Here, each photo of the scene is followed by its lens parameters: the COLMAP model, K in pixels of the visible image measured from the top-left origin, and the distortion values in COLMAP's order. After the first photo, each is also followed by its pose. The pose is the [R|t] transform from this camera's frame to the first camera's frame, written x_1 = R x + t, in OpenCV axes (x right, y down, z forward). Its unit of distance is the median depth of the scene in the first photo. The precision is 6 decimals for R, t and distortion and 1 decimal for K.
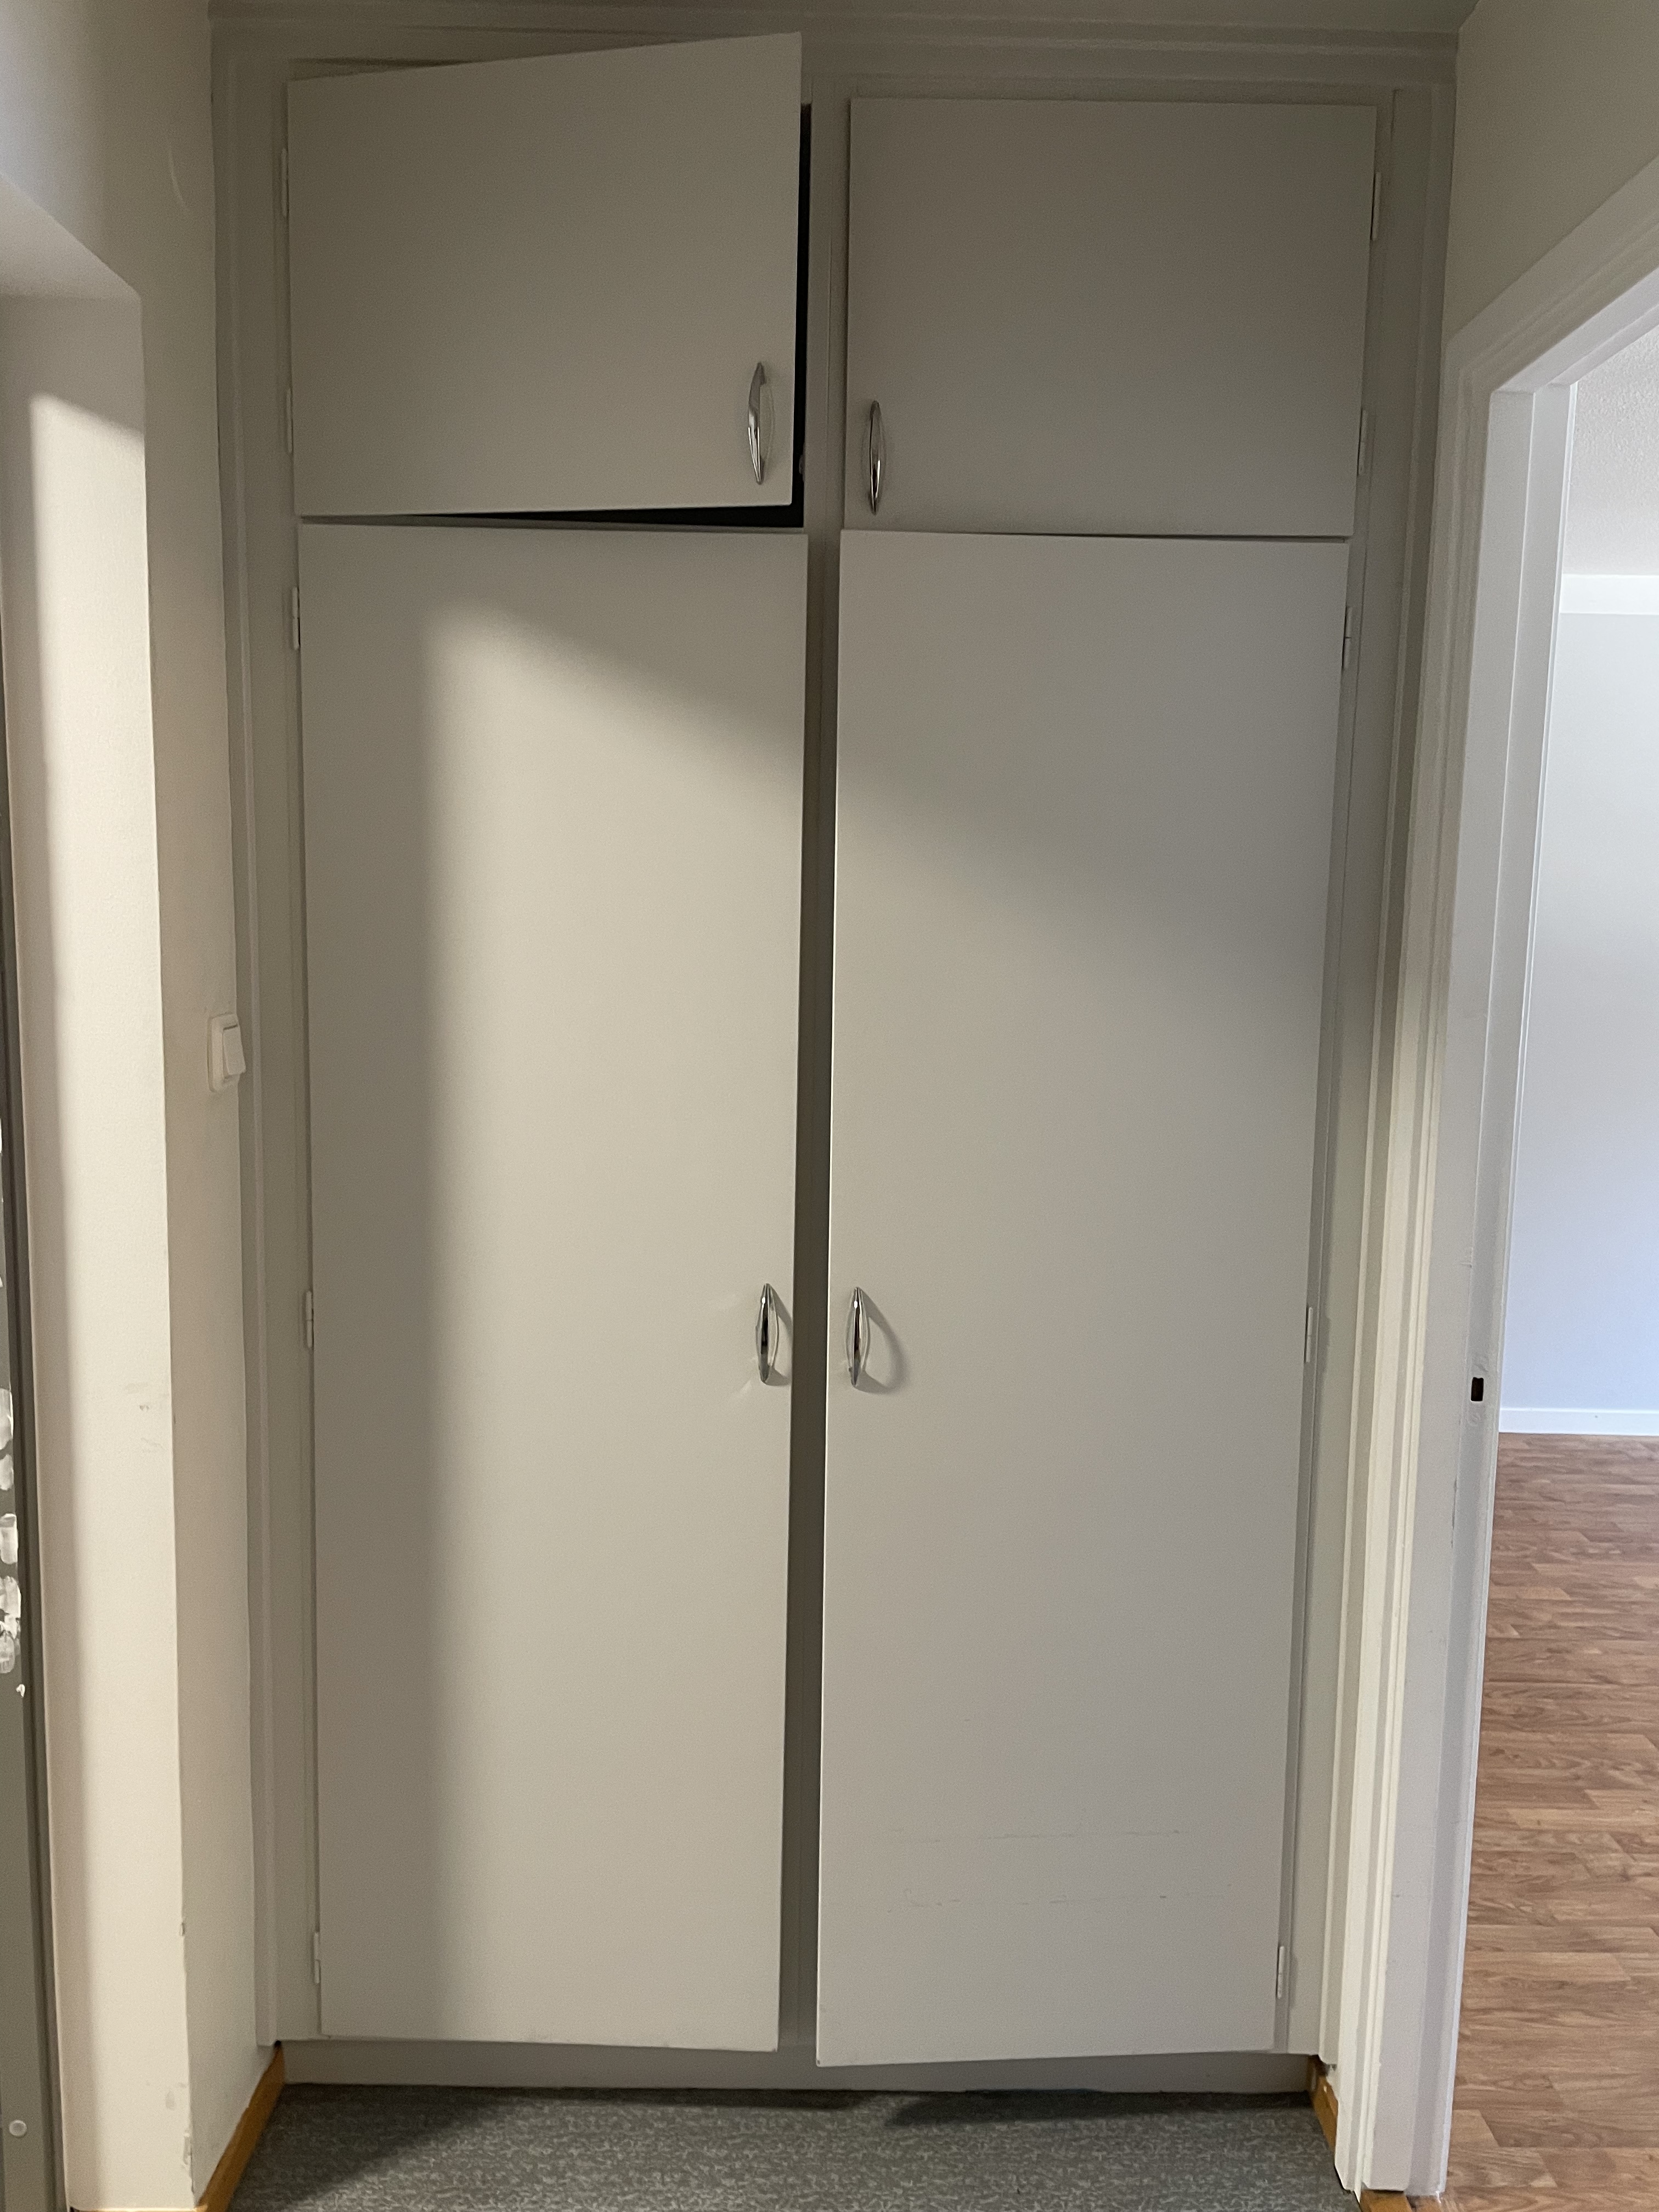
lens RADIAL K [[1670.8, 0, 829.5], [0, 1670.8, 1106.0], [0, 0, 1]] dist [0.080061, -0.104502]
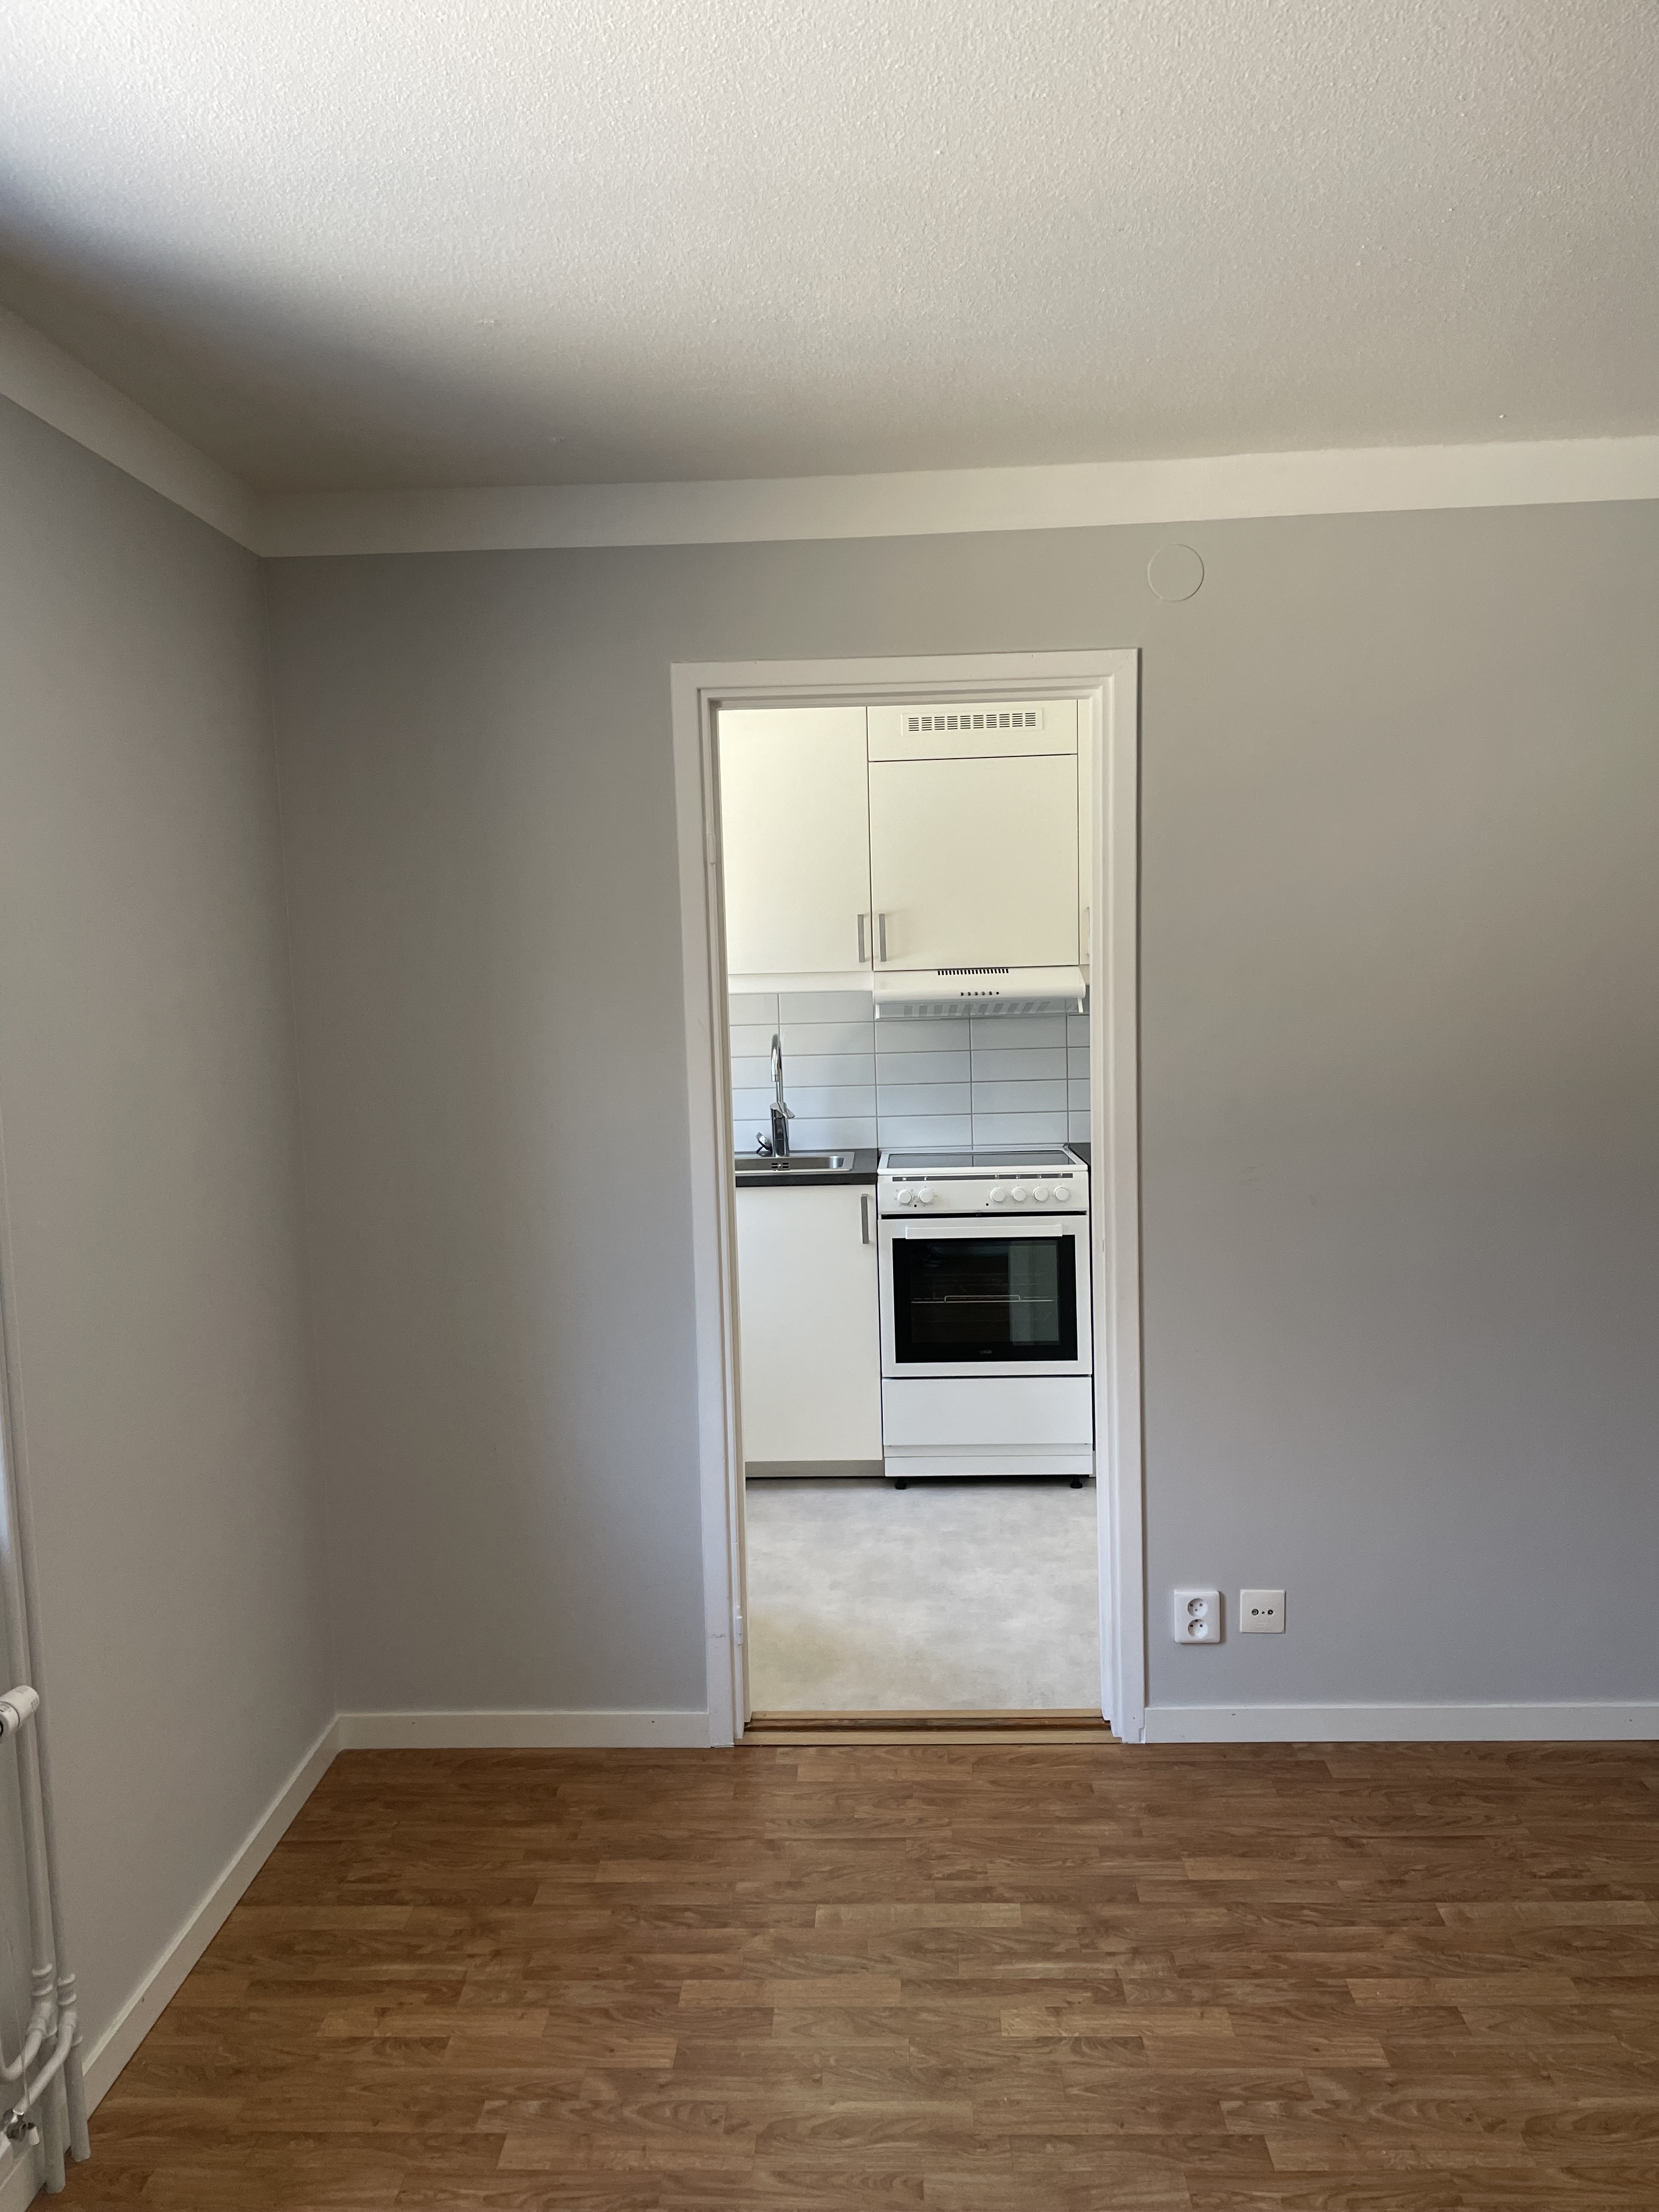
lens RADIAL K [[1670.8, 0, 829.5], [0, 1670.8, 1106.0], [0, 0, 1]] dist [0.080061, -0.104502]
pose [[-0.998931, 0.004872, 0.045976, 0.609775], [0.014636, 0.976610, 0.214522, -0.242441], [-0.043855, 0.214965, -0.975637, 1.892520]]
